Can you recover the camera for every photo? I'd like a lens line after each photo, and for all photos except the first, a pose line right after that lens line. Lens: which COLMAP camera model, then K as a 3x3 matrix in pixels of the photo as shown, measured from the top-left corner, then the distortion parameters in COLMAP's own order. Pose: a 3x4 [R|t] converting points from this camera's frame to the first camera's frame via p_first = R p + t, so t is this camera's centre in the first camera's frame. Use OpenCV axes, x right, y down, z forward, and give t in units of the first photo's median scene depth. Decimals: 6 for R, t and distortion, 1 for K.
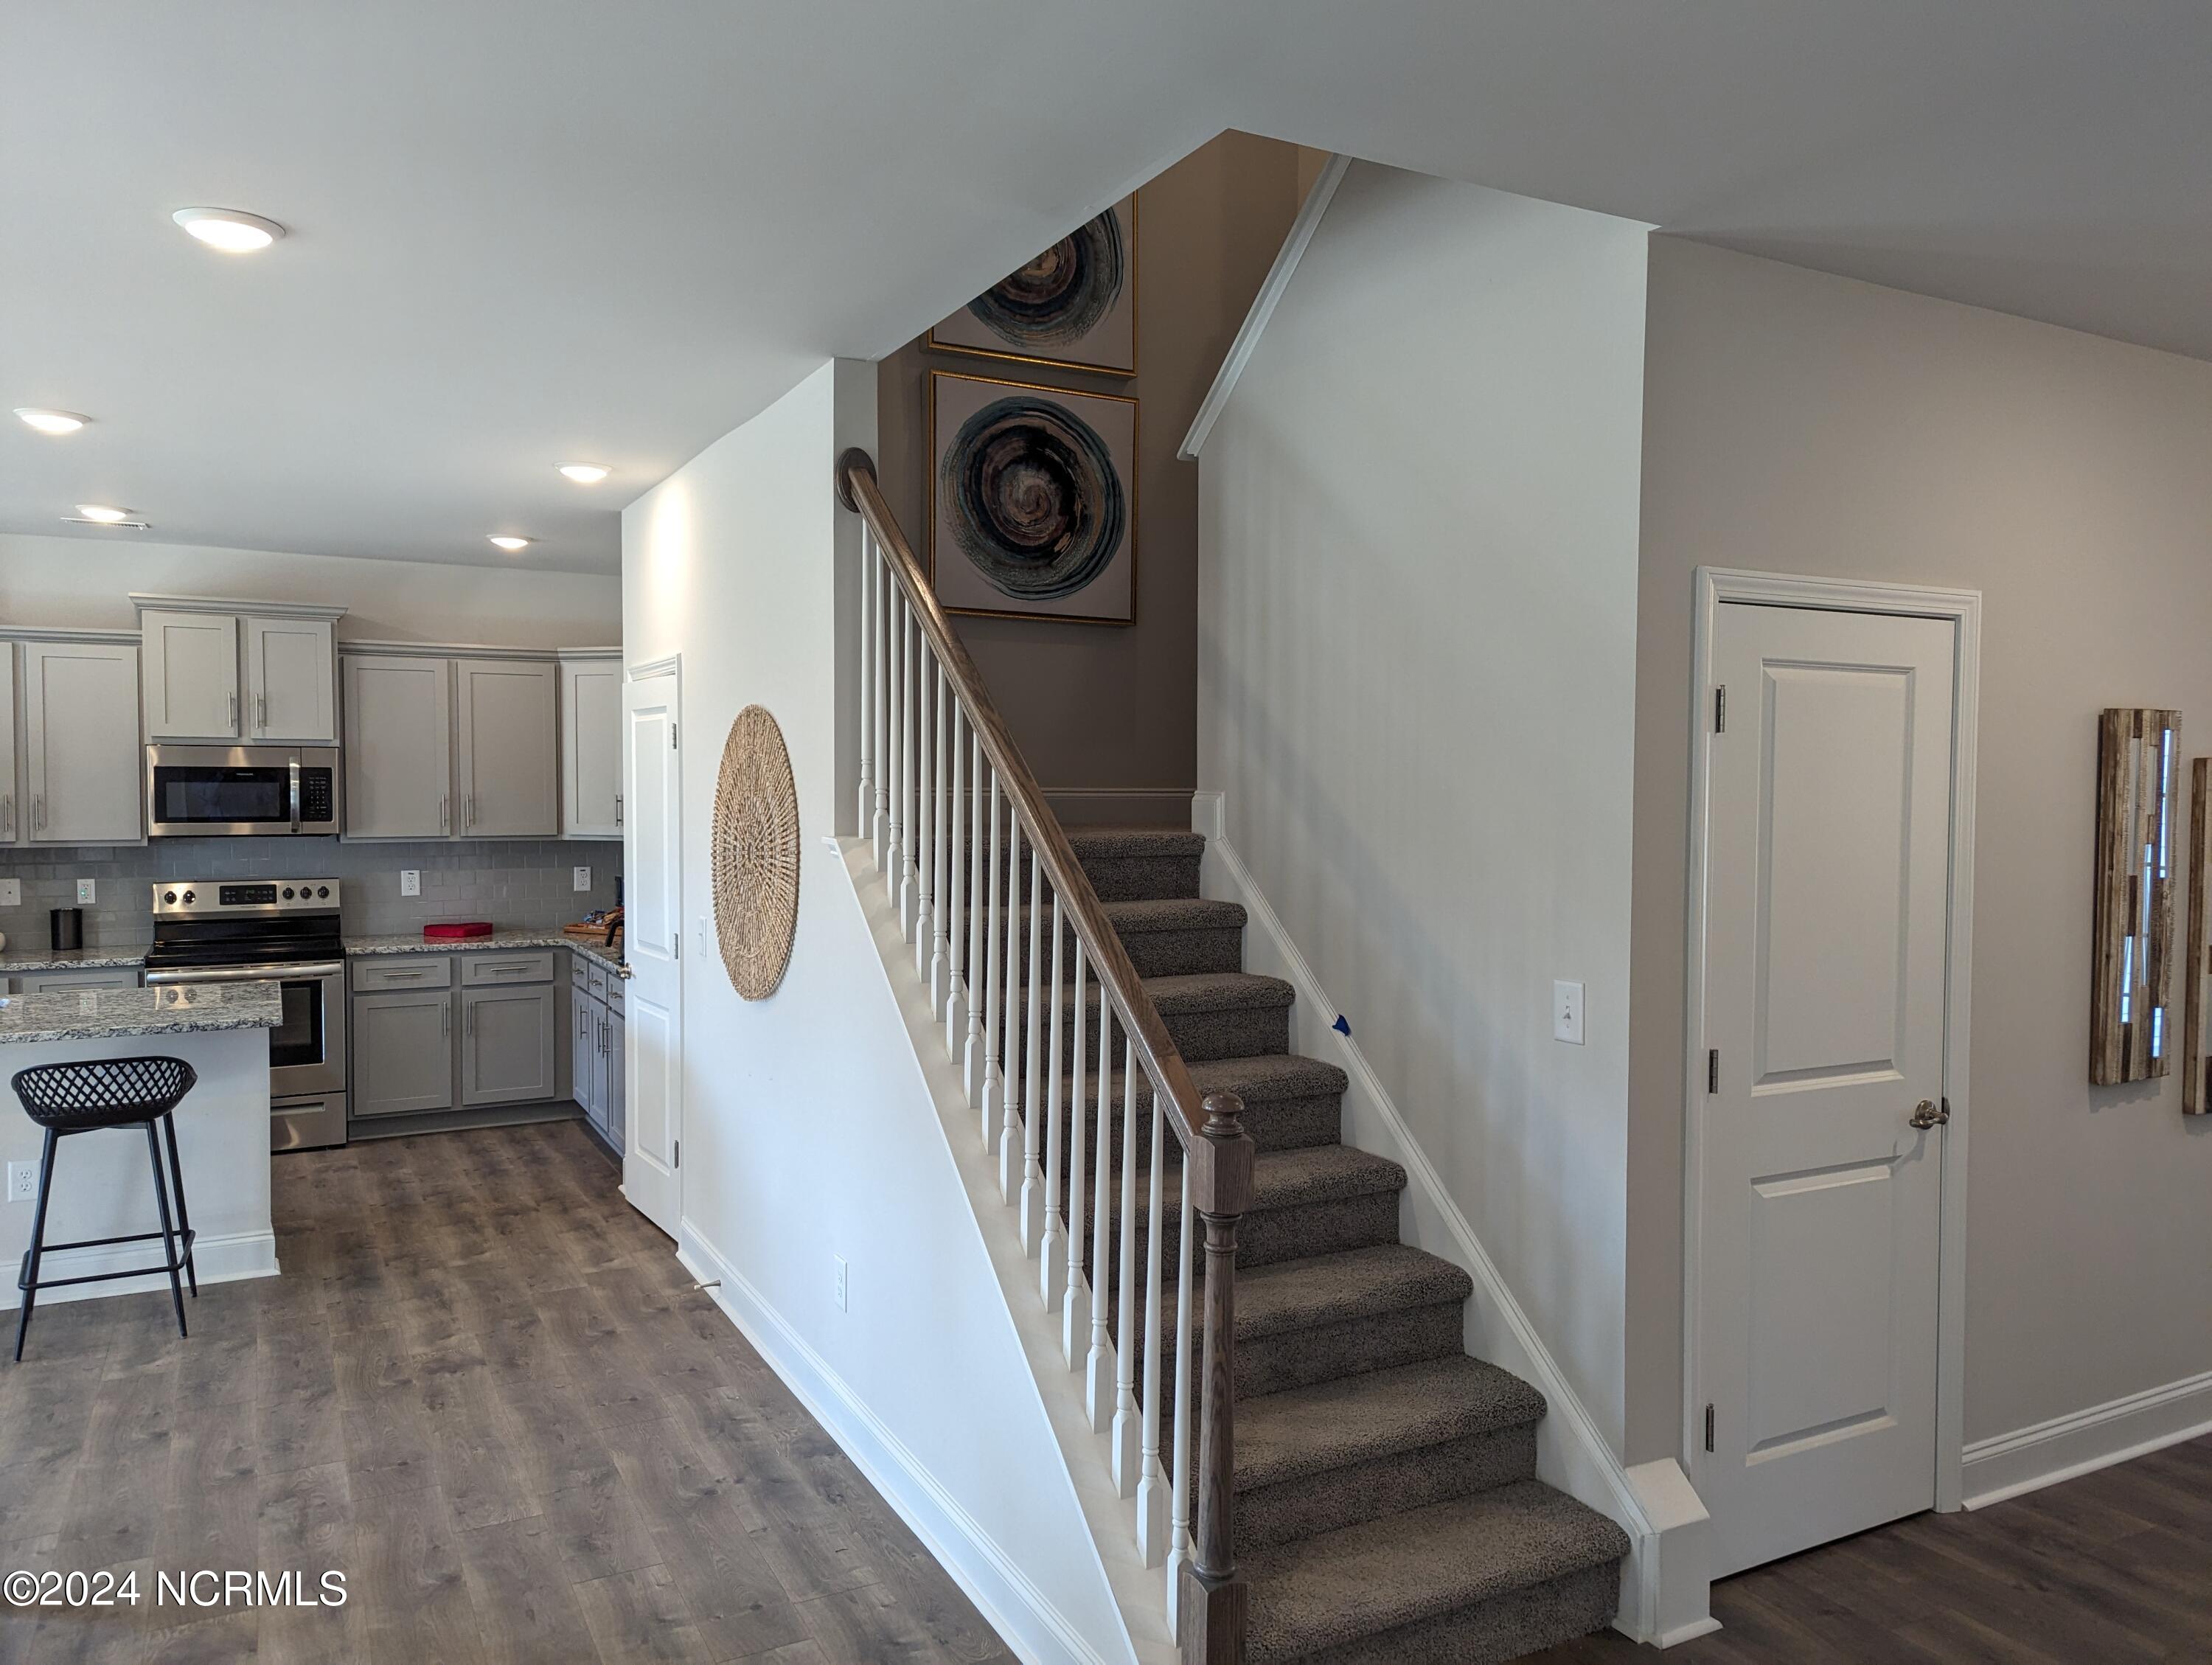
lens RADIAL K [[1561.2, 0, 1098.7], [0, 1561.2, 814.8], [0, 0, 1]] dist [0.074404, -0.076068]
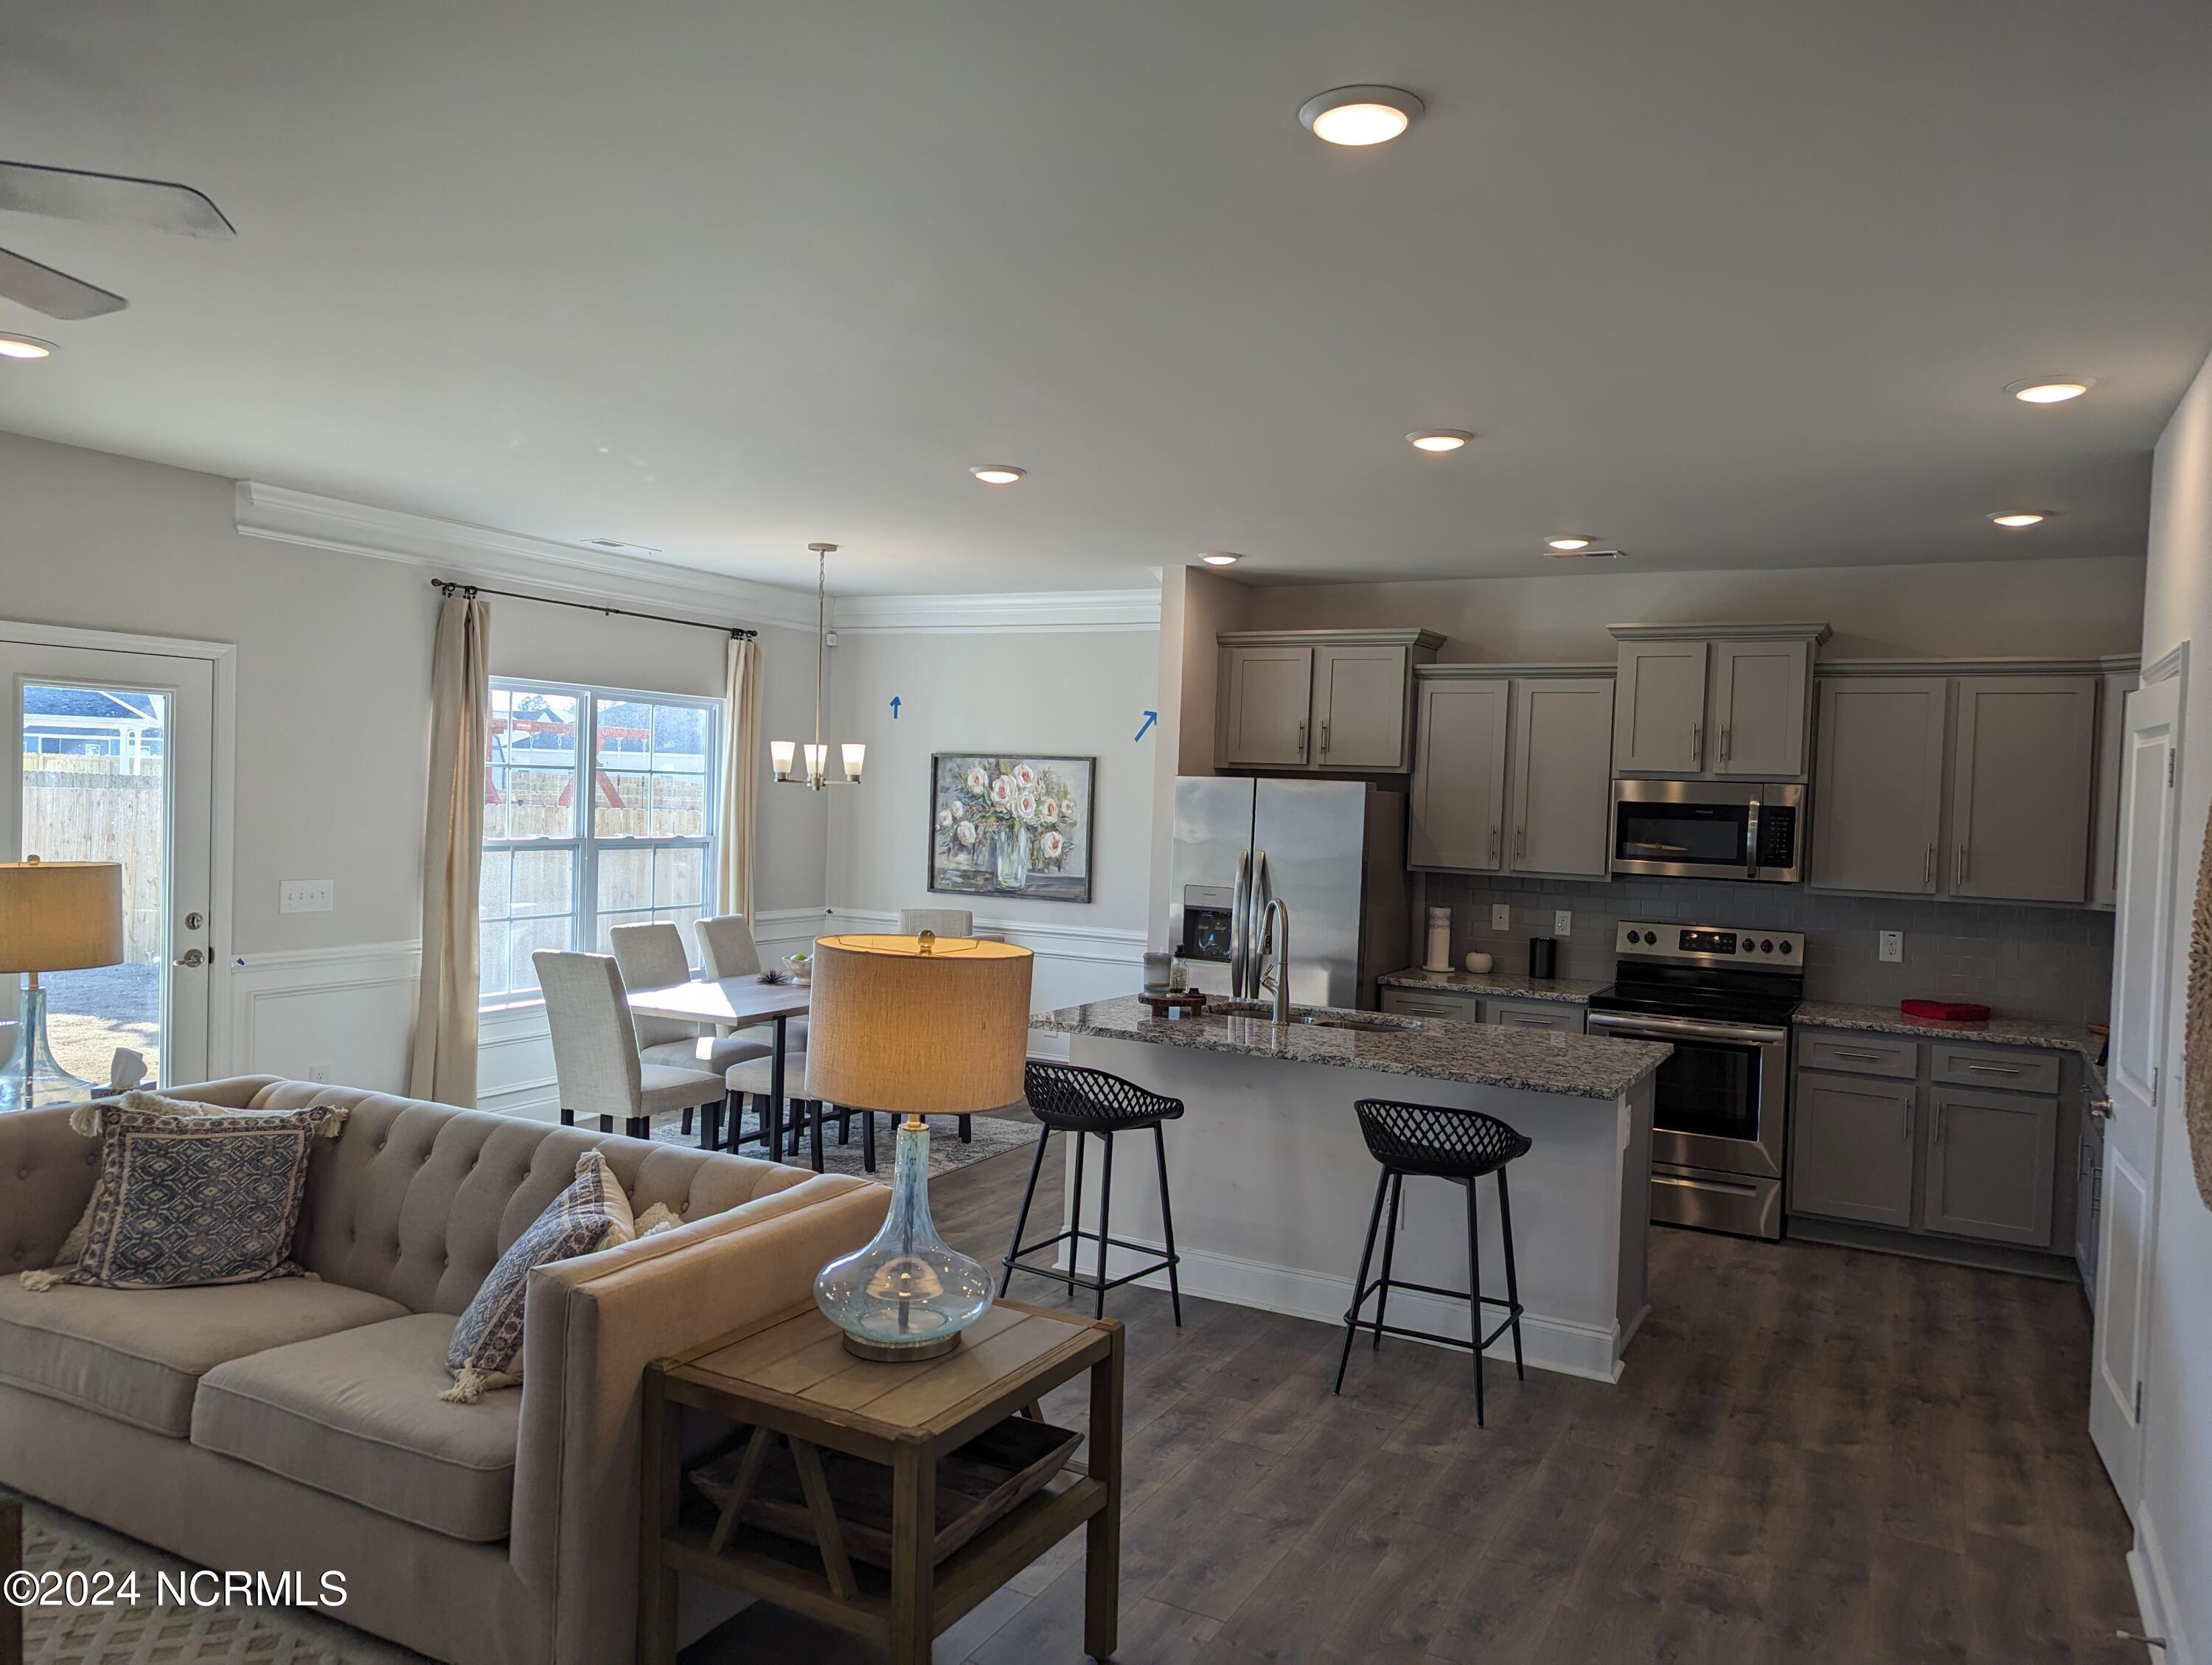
lens RADIAL K [[1561.2, 0, 1098.7], [0, 1561.2, 814.8], [0, 0, 1]] dist [0.074404, -0.076068]
pose [[0.567008, 0.031864, -0.823096, 0.018602], [-0.056018, 0.998430, 0.000063, -0.003896], [0.821806, 0.046073, 0.567902, 0.188692]]
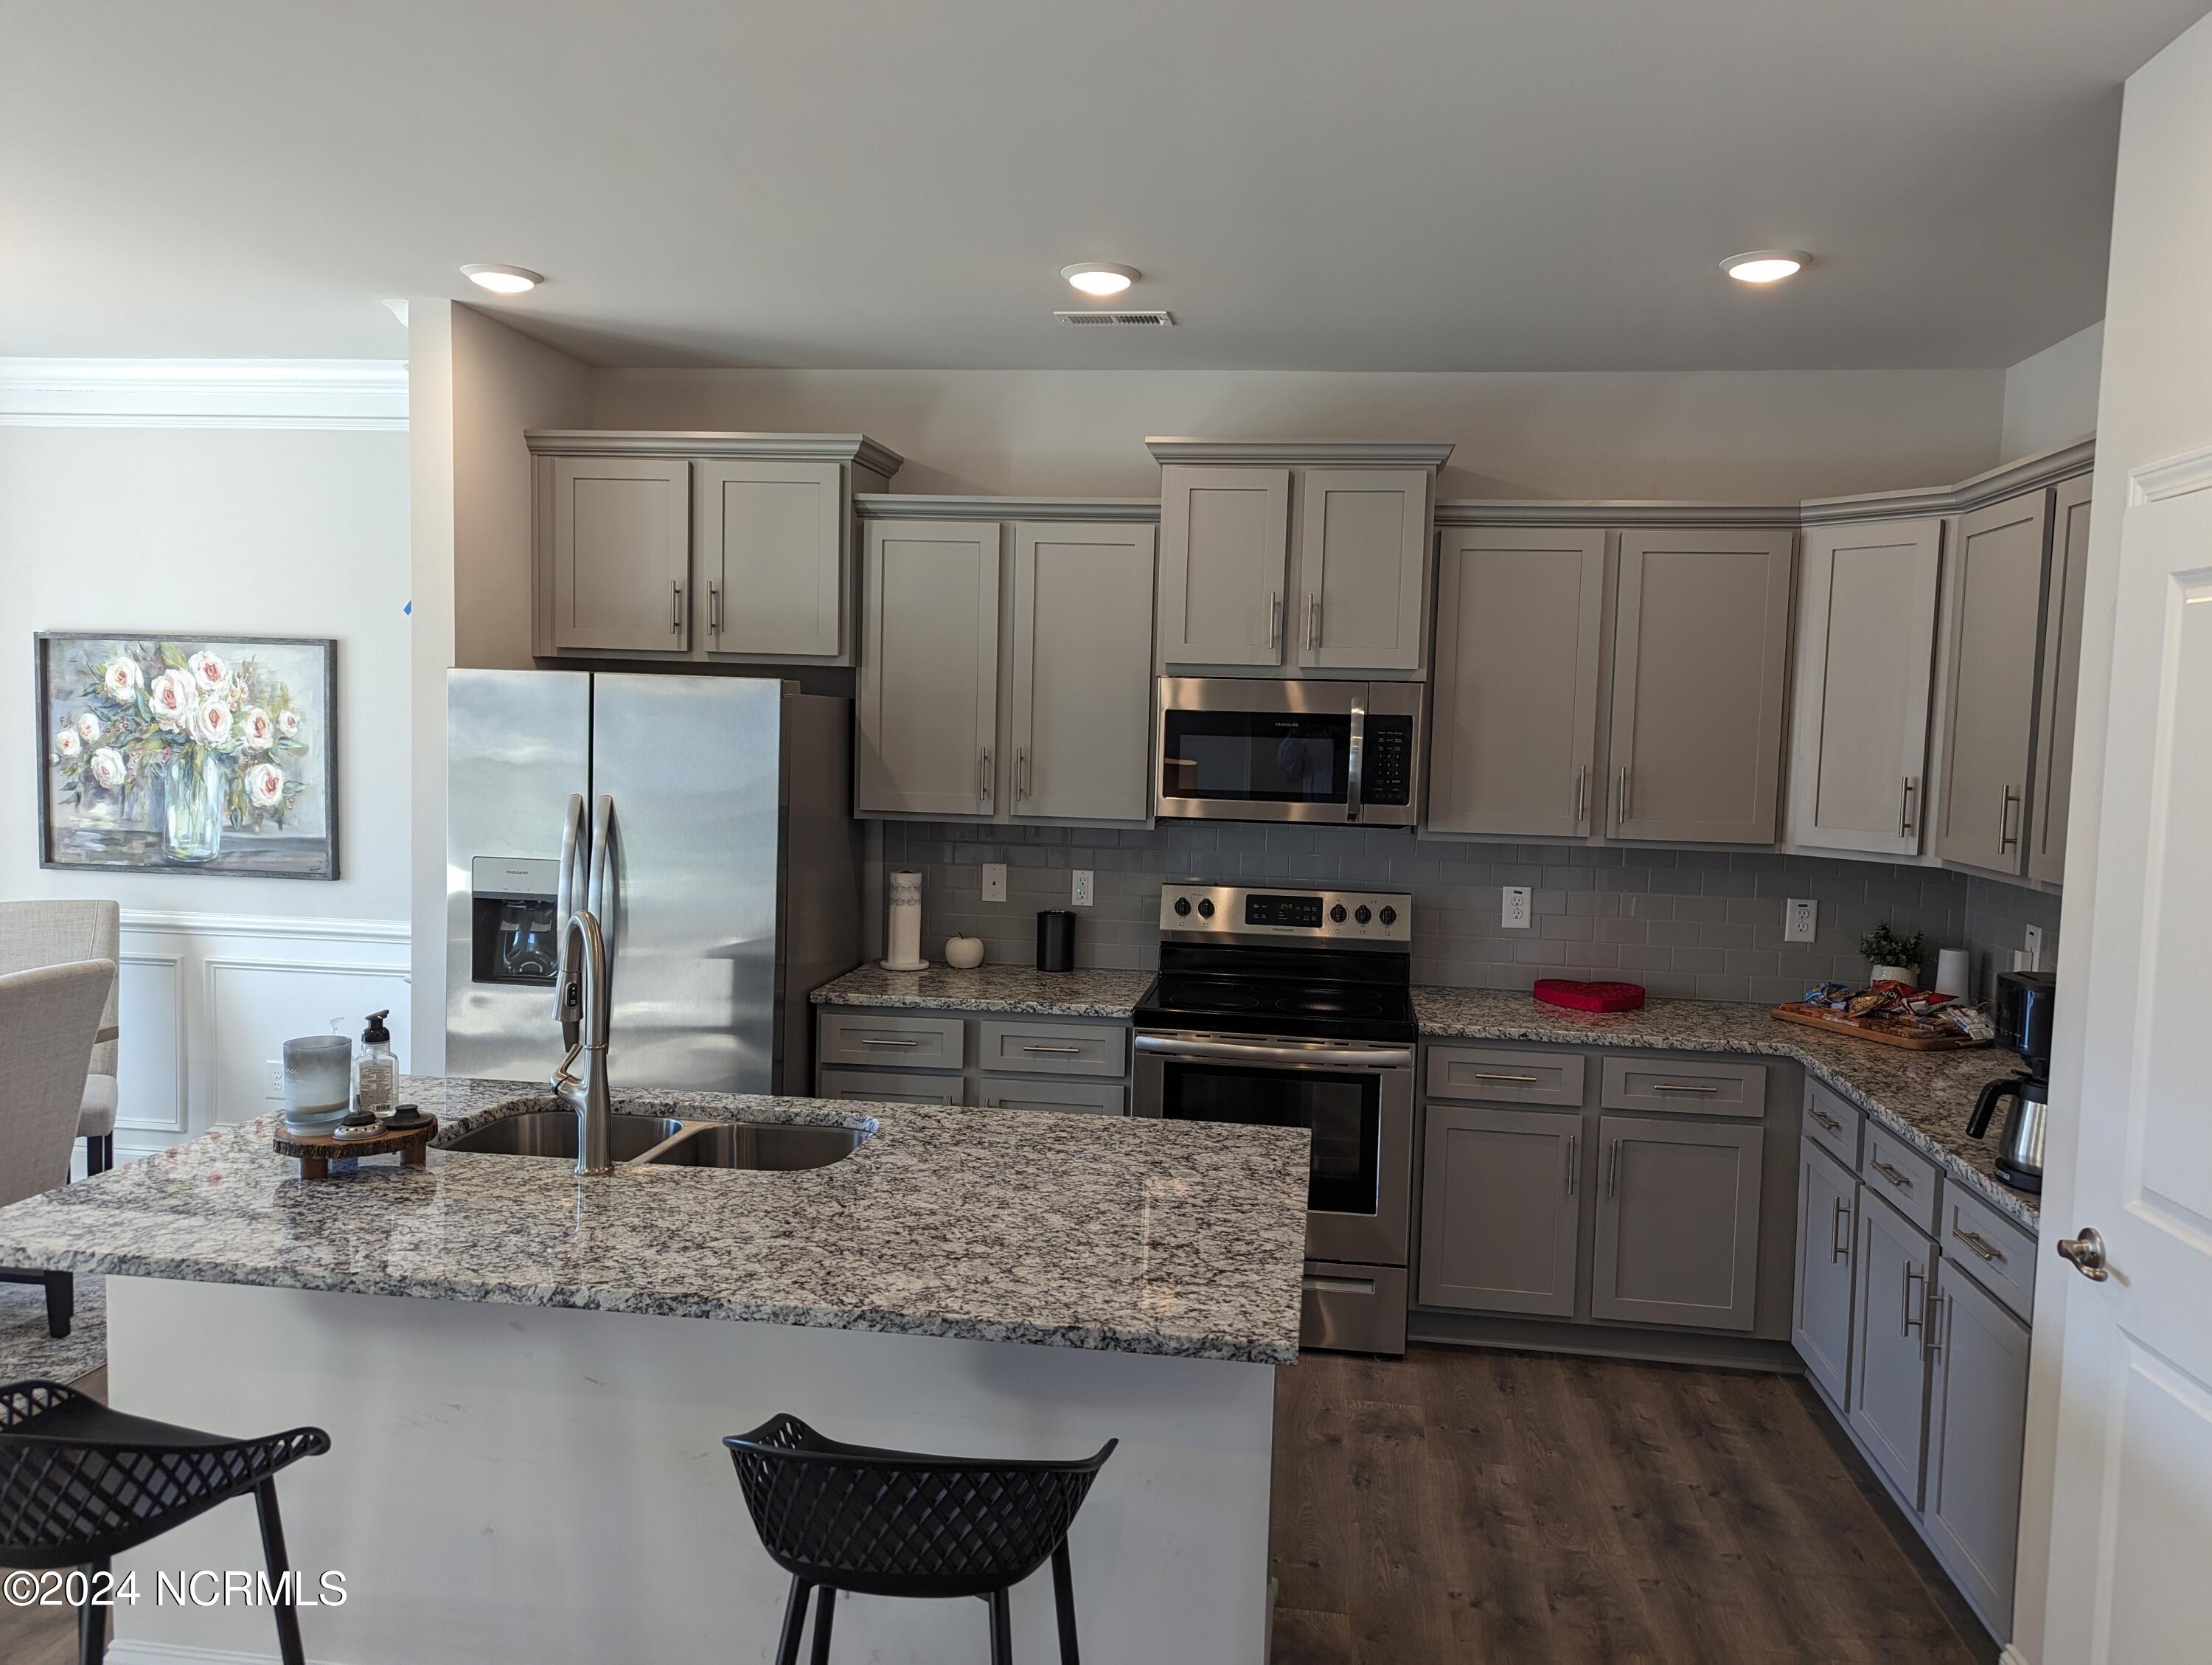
lens RADIAL K [[1607.4, 0, 1160.5], [0, 1607.4, 870.5], [0, 0, 1]] dist [0.098709, -0.112965]
pose [[0.829787, 0.074755, -0.553051, -0.226567], [-0.041469, 0.996508, 0.072477, -0.012054], [0.556538, -0.037206, 0.829989, 0.447148]]
